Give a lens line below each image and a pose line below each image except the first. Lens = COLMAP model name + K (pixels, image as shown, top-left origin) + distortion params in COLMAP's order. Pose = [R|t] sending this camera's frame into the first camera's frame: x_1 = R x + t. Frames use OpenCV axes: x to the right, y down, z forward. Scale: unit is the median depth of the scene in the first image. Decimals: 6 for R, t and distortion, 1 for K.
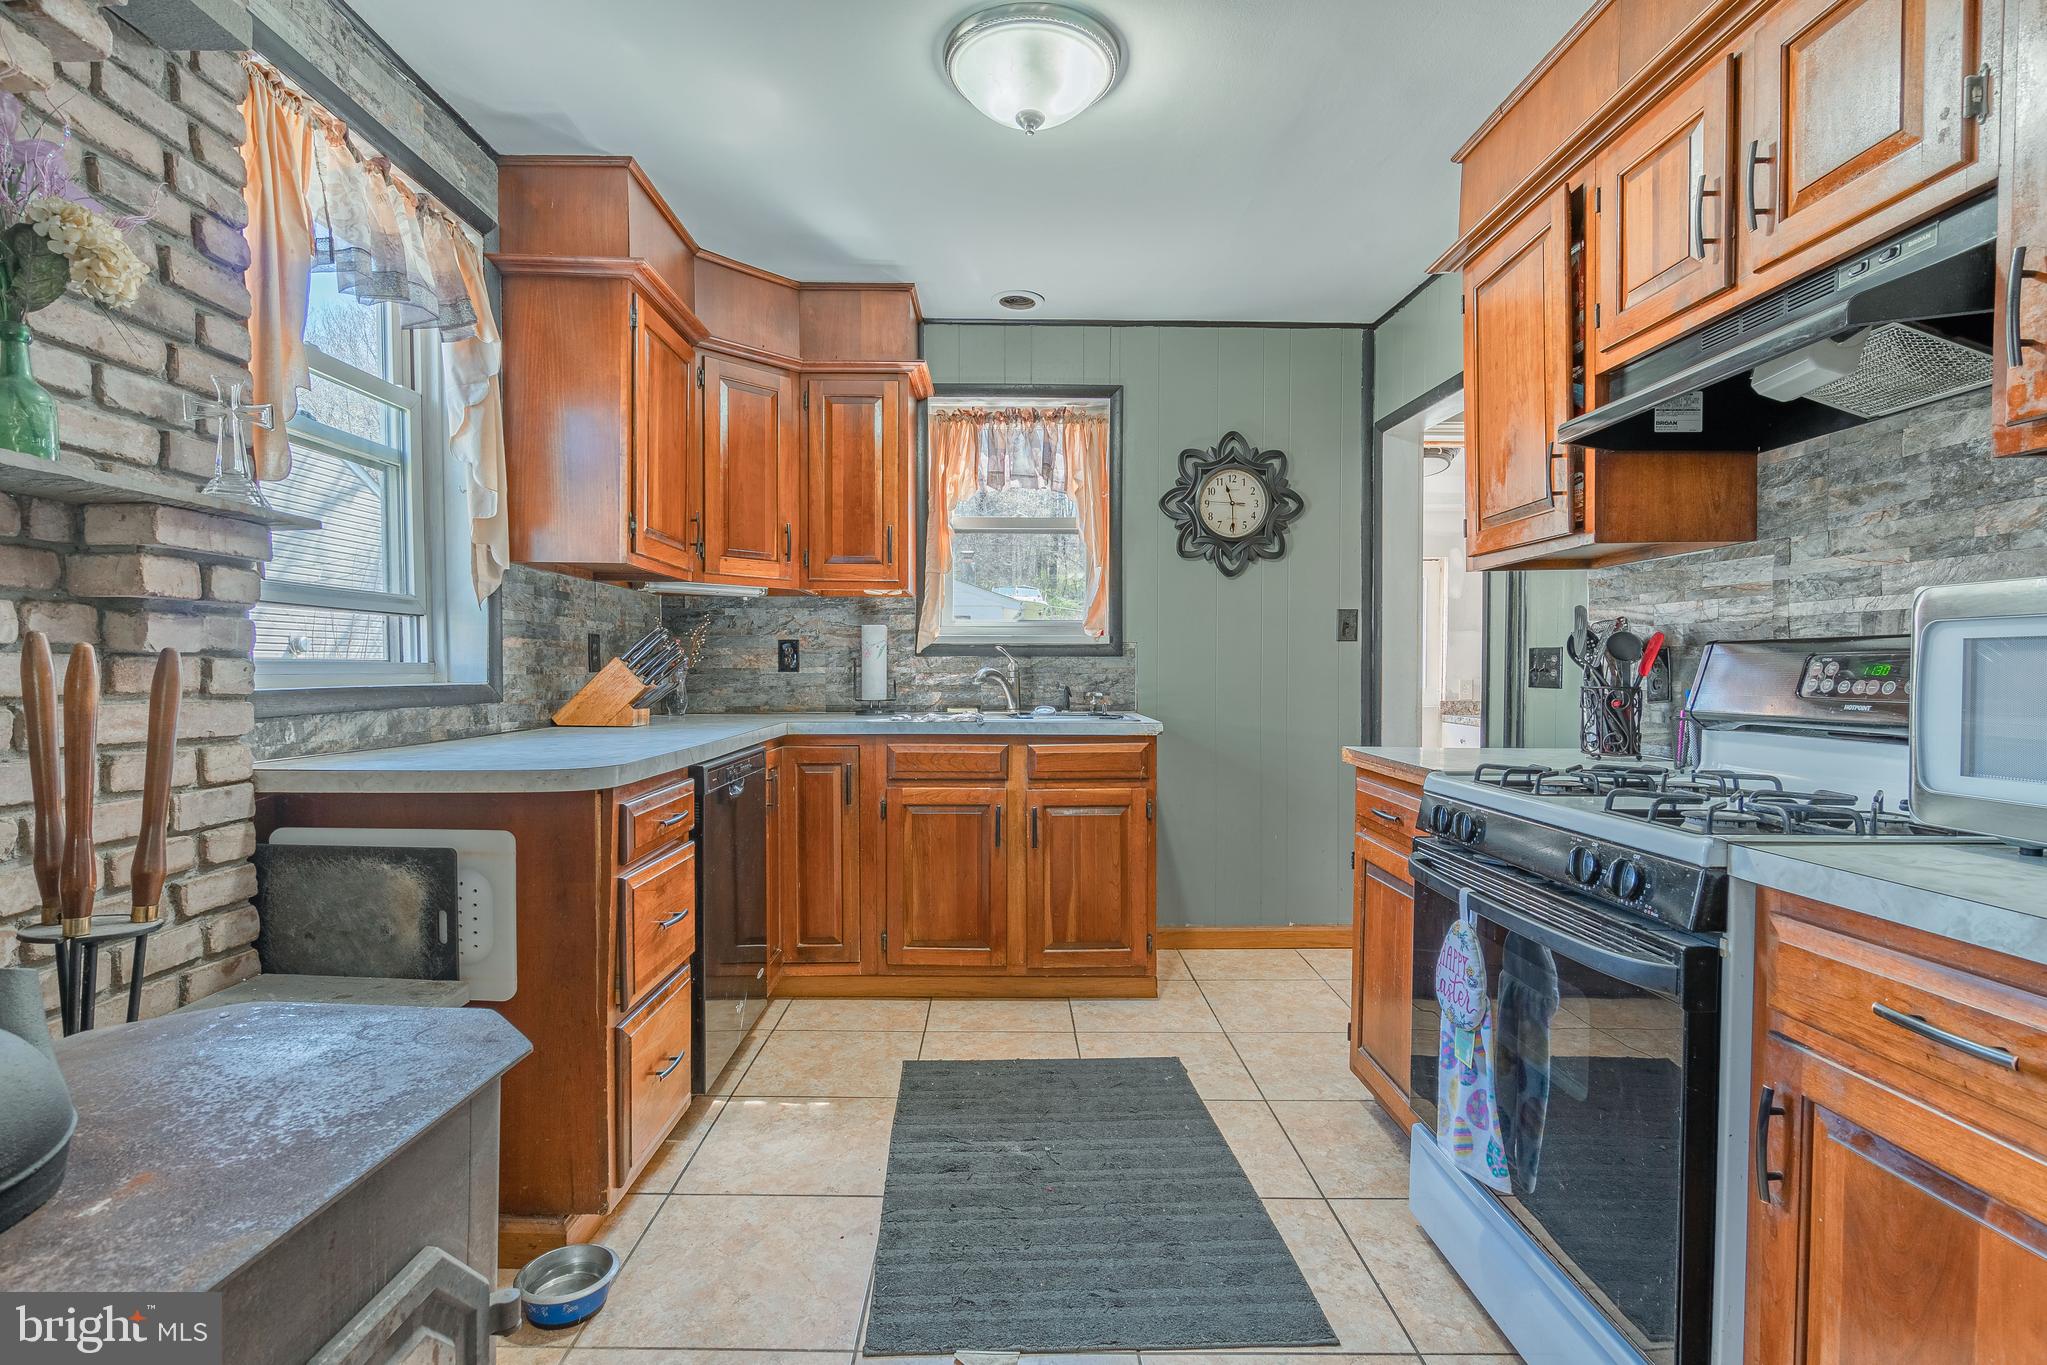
lens RADIAL K [[955.2, 0, 1022.6], [0, 955.2, 693.6], [0, 0, 1]] dist [-0.001575, 0.000700]
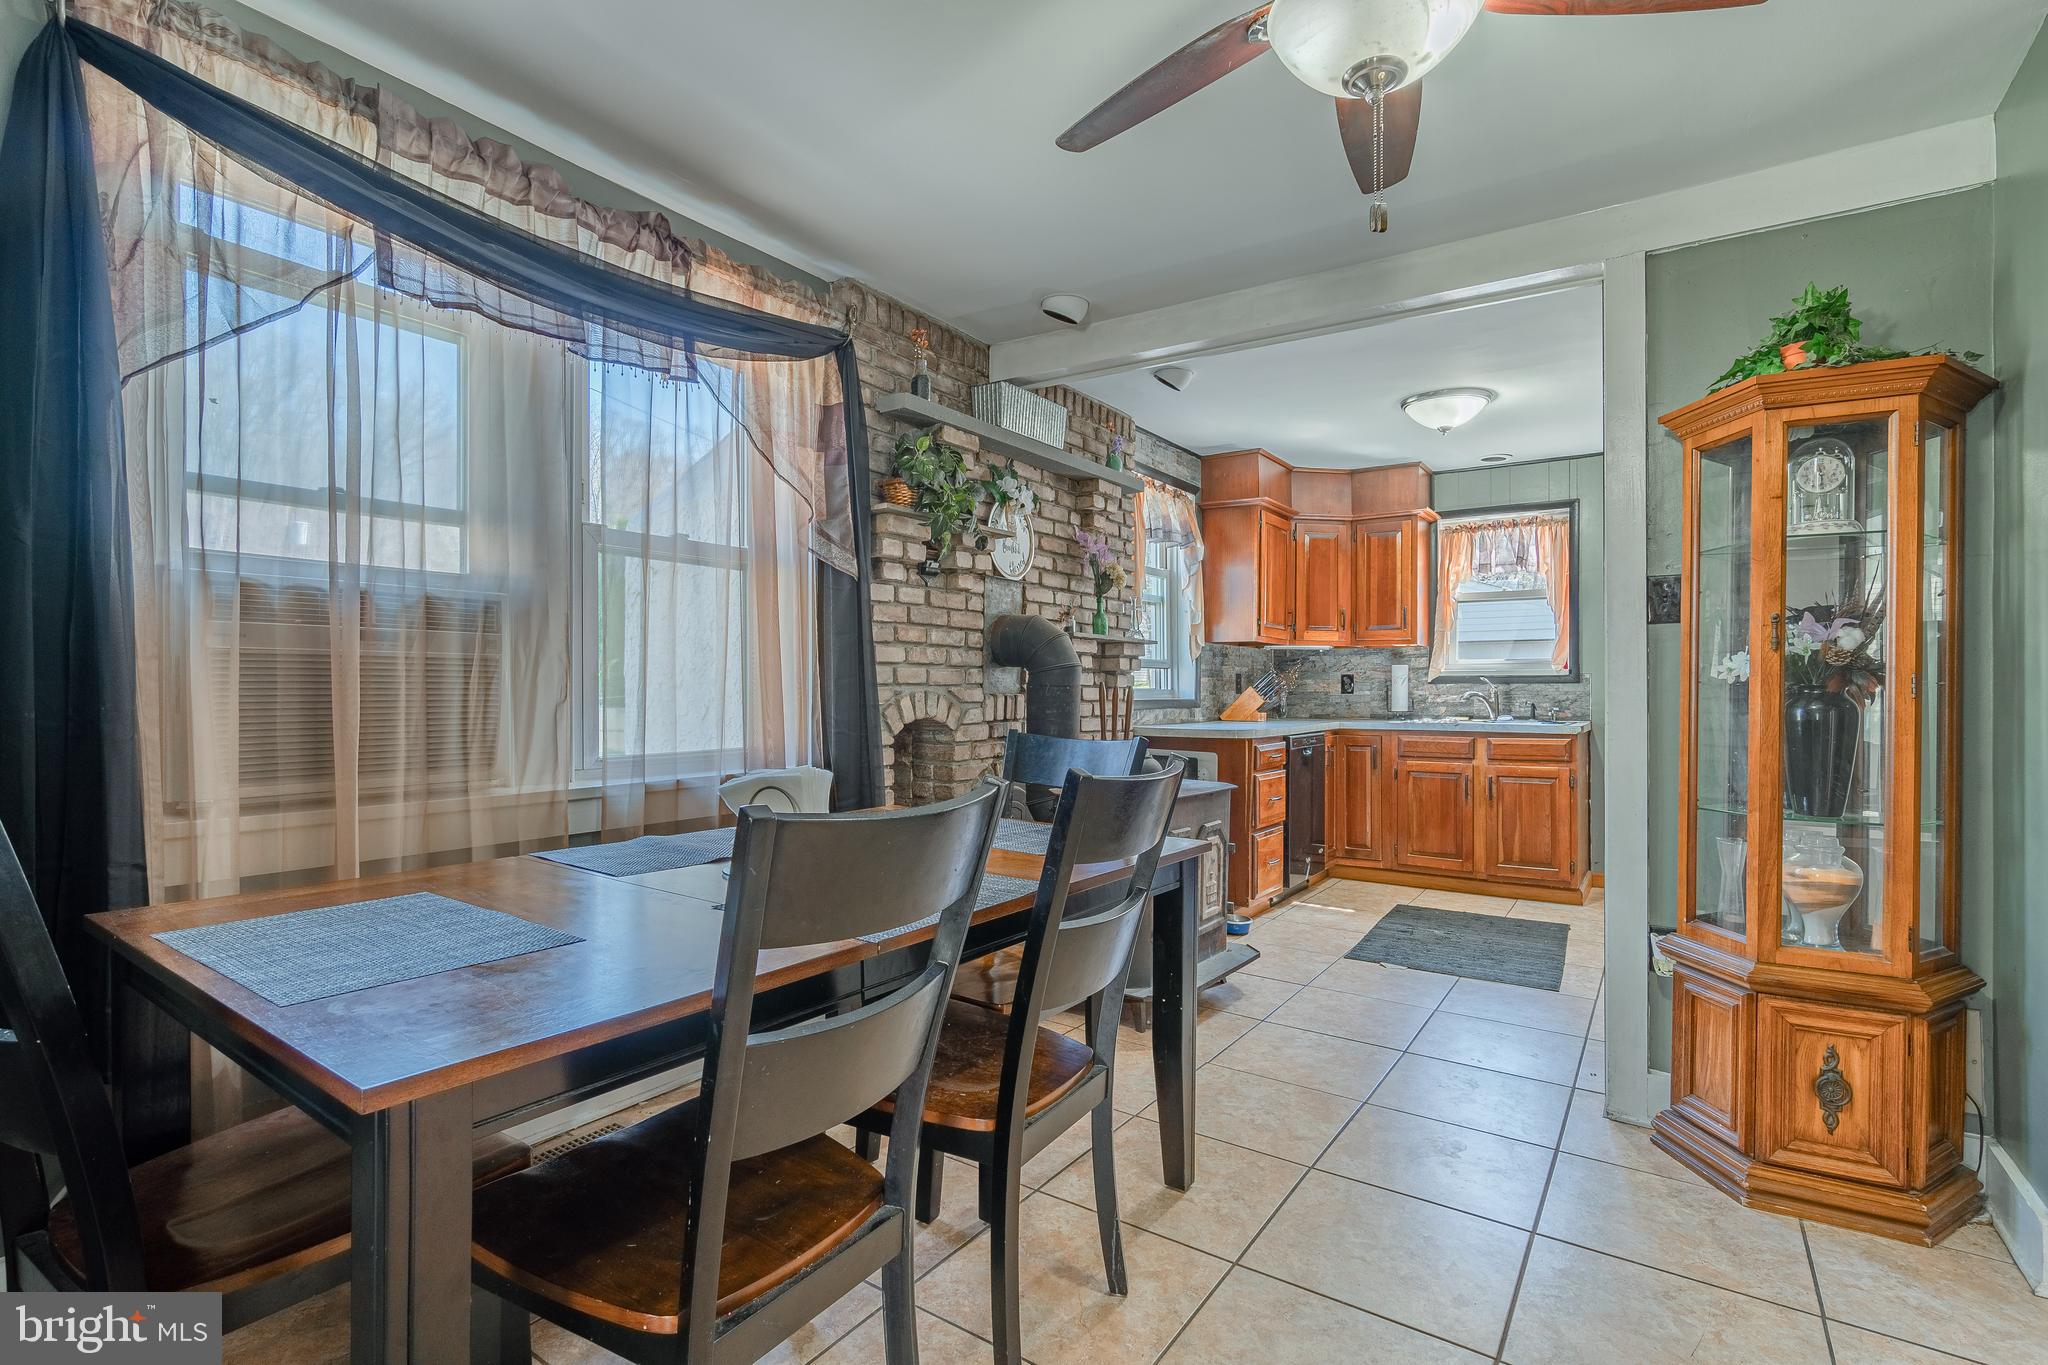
lens RADIAL K [[955.6, 0, 1023.1], [0, 955.6, 693.6], [0, 0, 1]] dist [-0.001575, 0.000700]
pose [[0.813185, -0.000550, -0.582005, 0.289006], [-0.013676, 0.999705, -0.020054, 0.019386], [0.581844, 0.024267, 0.812938, -0.742490]]
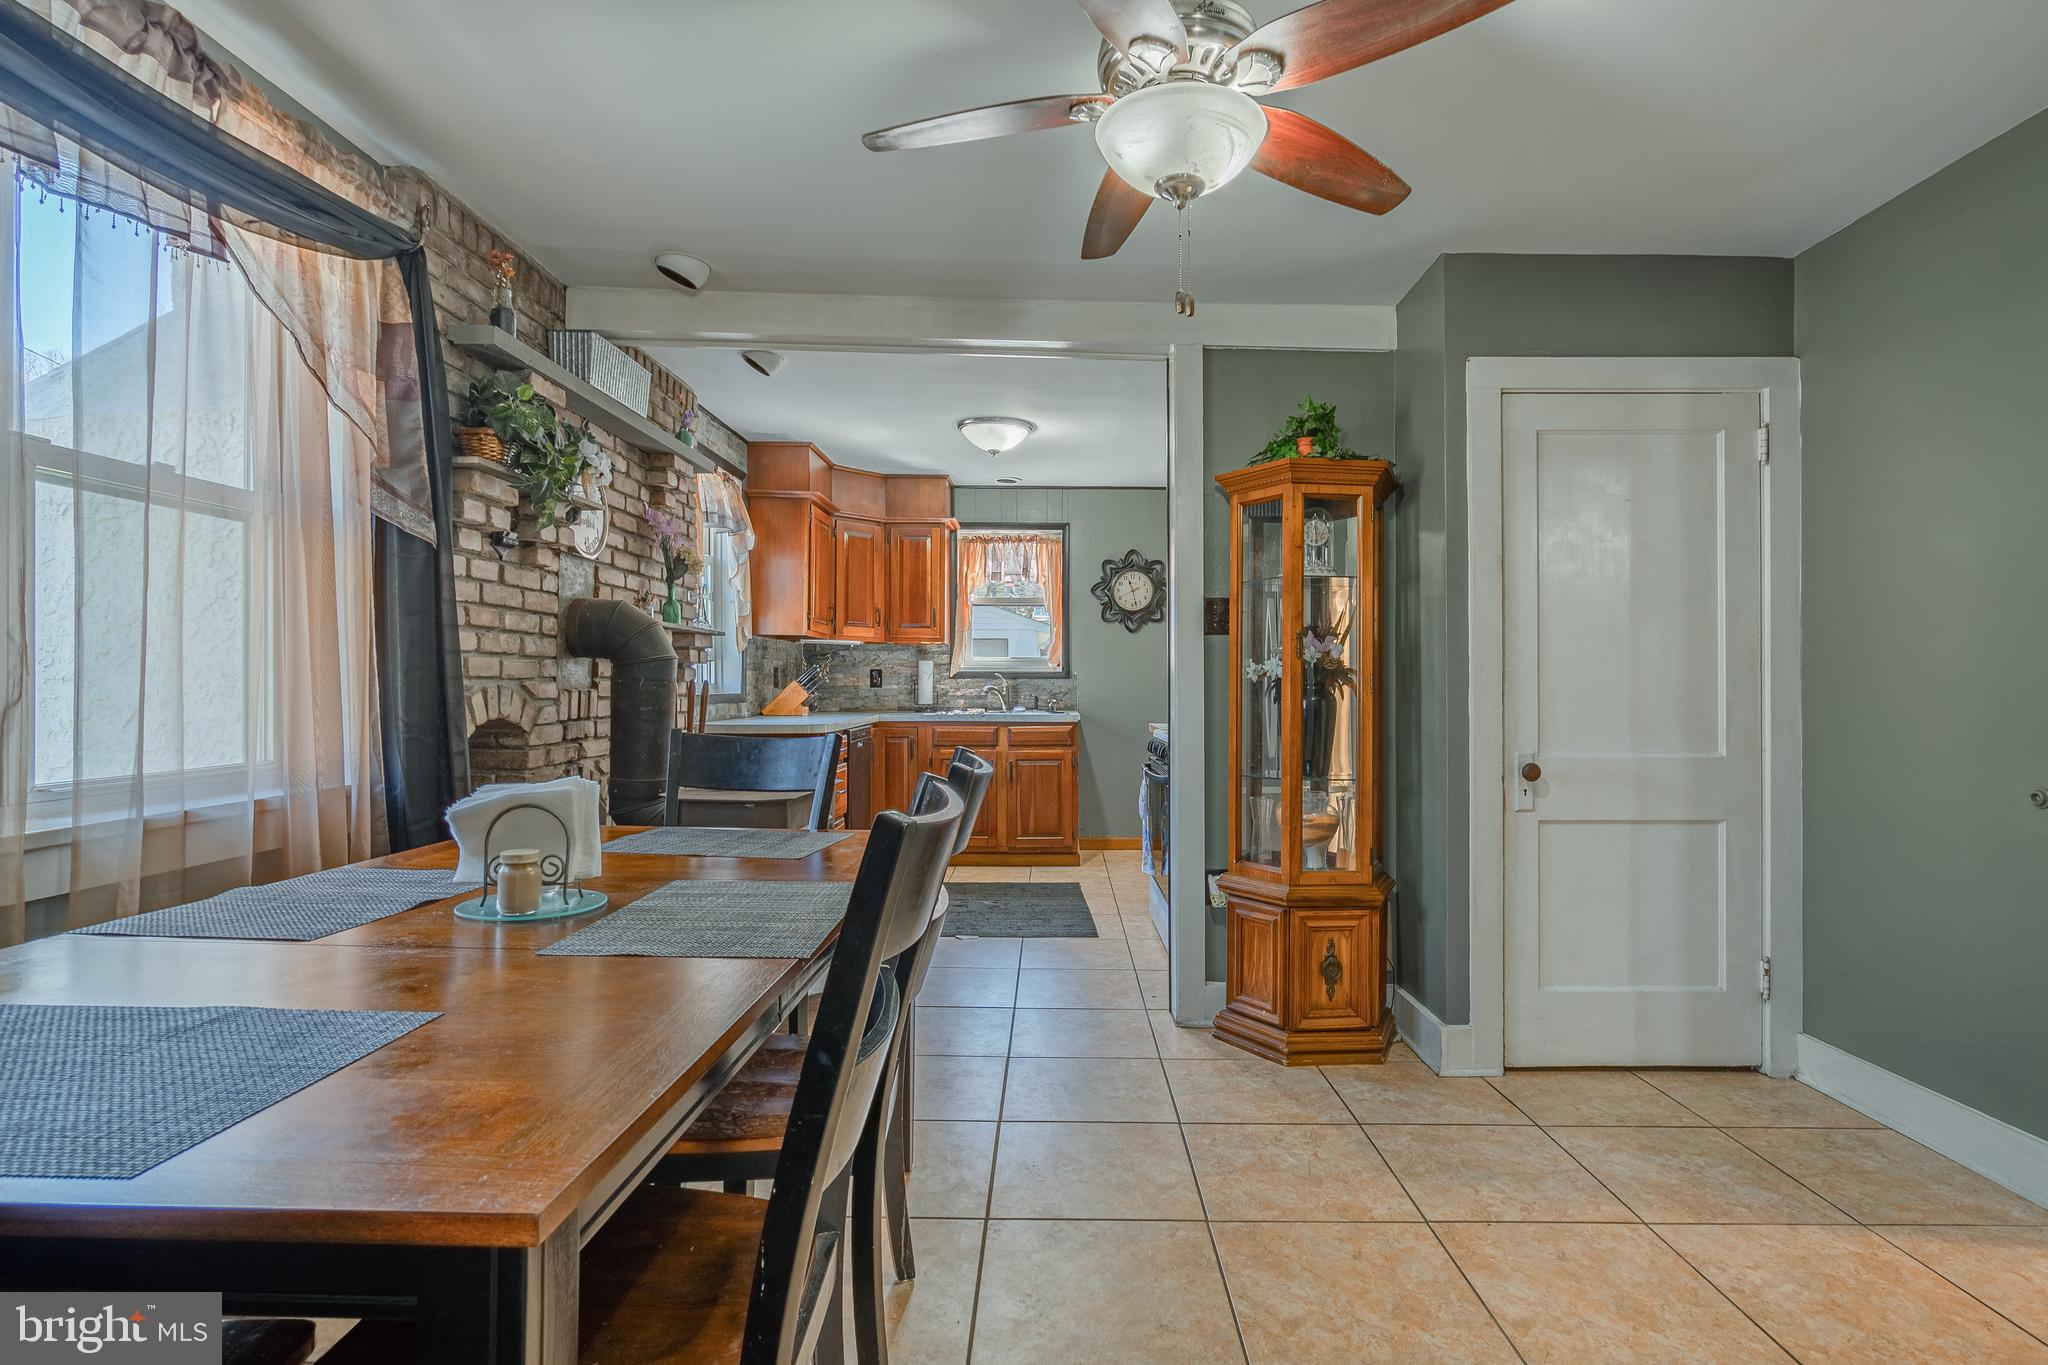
lens RADIAL K [[972.4, 0, 1059.1], [0, 972.4, 680.2], [0, 0, 1]] dist [-0.002593, 0.001795]
pose [[0.999885, 0.000062, -0.015167, 0.123846], [-0.000530, 0.999524, -0.030841, 0.019220], [0.015158, 0.030846, 0.999409, -0.827966]]
